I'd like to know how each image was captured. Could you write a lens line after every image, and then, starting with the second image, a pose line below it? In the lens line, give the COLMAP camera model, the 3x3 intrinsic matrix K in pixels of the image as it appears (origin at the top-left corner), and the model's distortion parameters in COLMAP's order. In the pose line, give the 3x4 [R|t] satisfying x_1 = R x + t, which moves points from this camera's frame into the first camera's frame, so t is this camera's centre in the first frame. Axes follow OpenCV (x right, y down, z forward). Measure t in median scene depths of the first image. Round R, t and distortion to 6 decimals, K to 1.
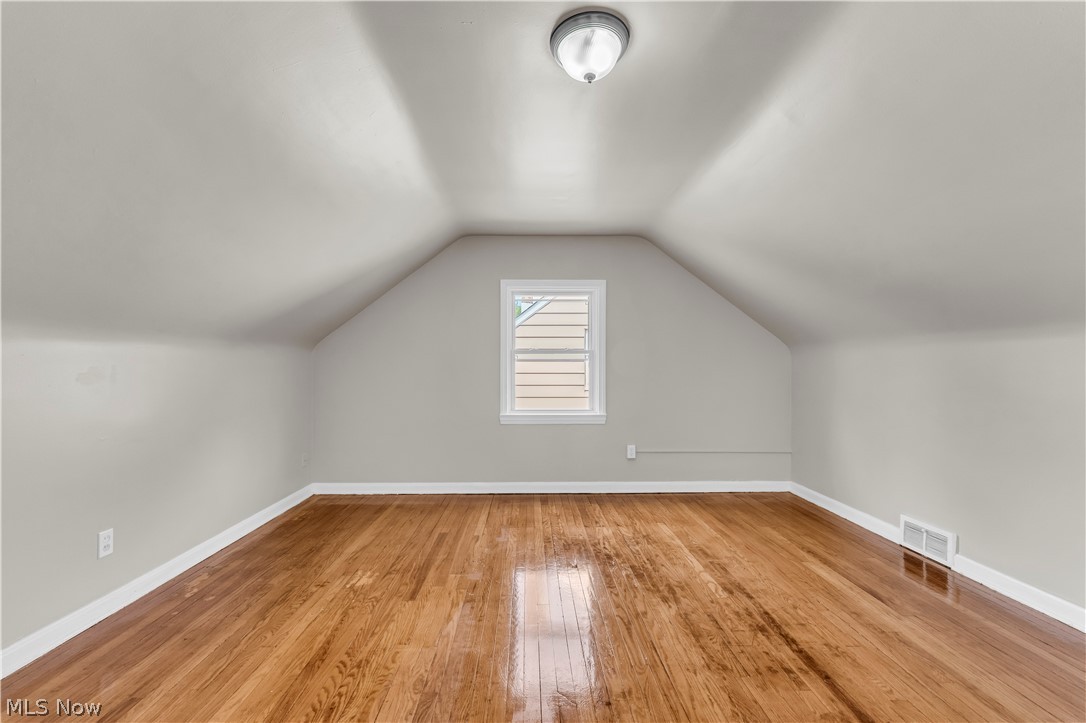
lens RADIAL K [[444.1, 0, 544.1], [0, 444.1, 366.4], [0, 0, 1]] dist [-0.001496, -0.000779]
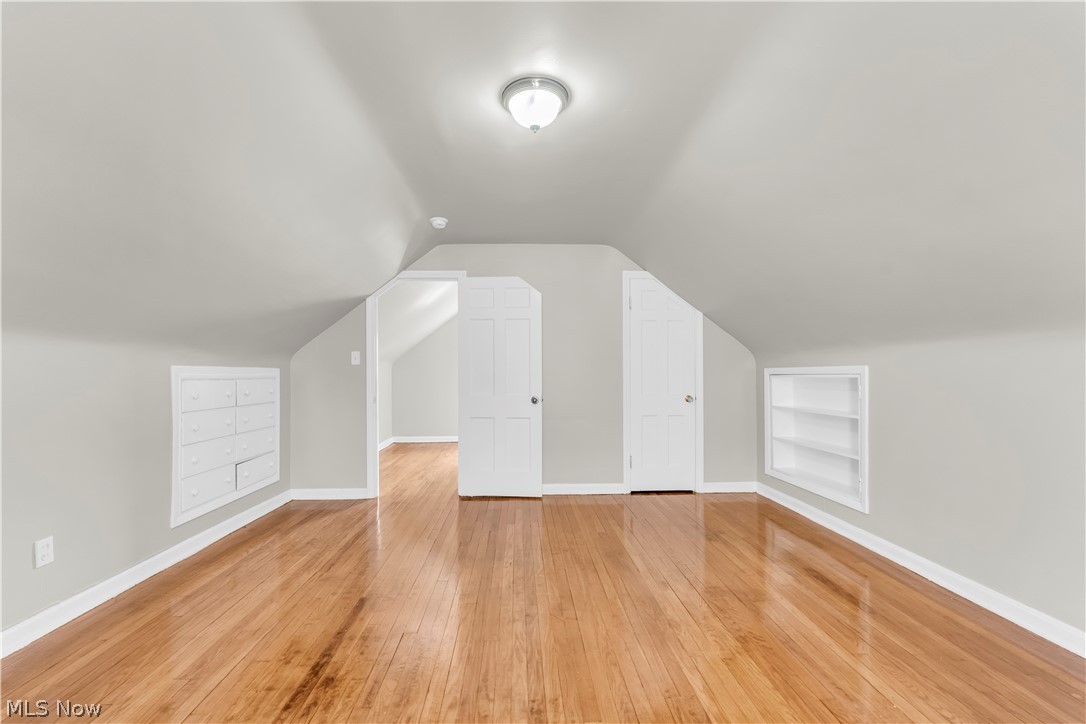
lens RADIAL K [[444.1, 0, 542.5], [0, 444.1, 364.7], [0, 0, 1]] dist [-0.001496, -0.000779]
pose [[-0.999757, 0.004435, -0.021581, 0.112838], [0.004856, 0.999798, -0.019501, 0.004572], [0.021490, -0.019601, -0.999577, 2.189567]]
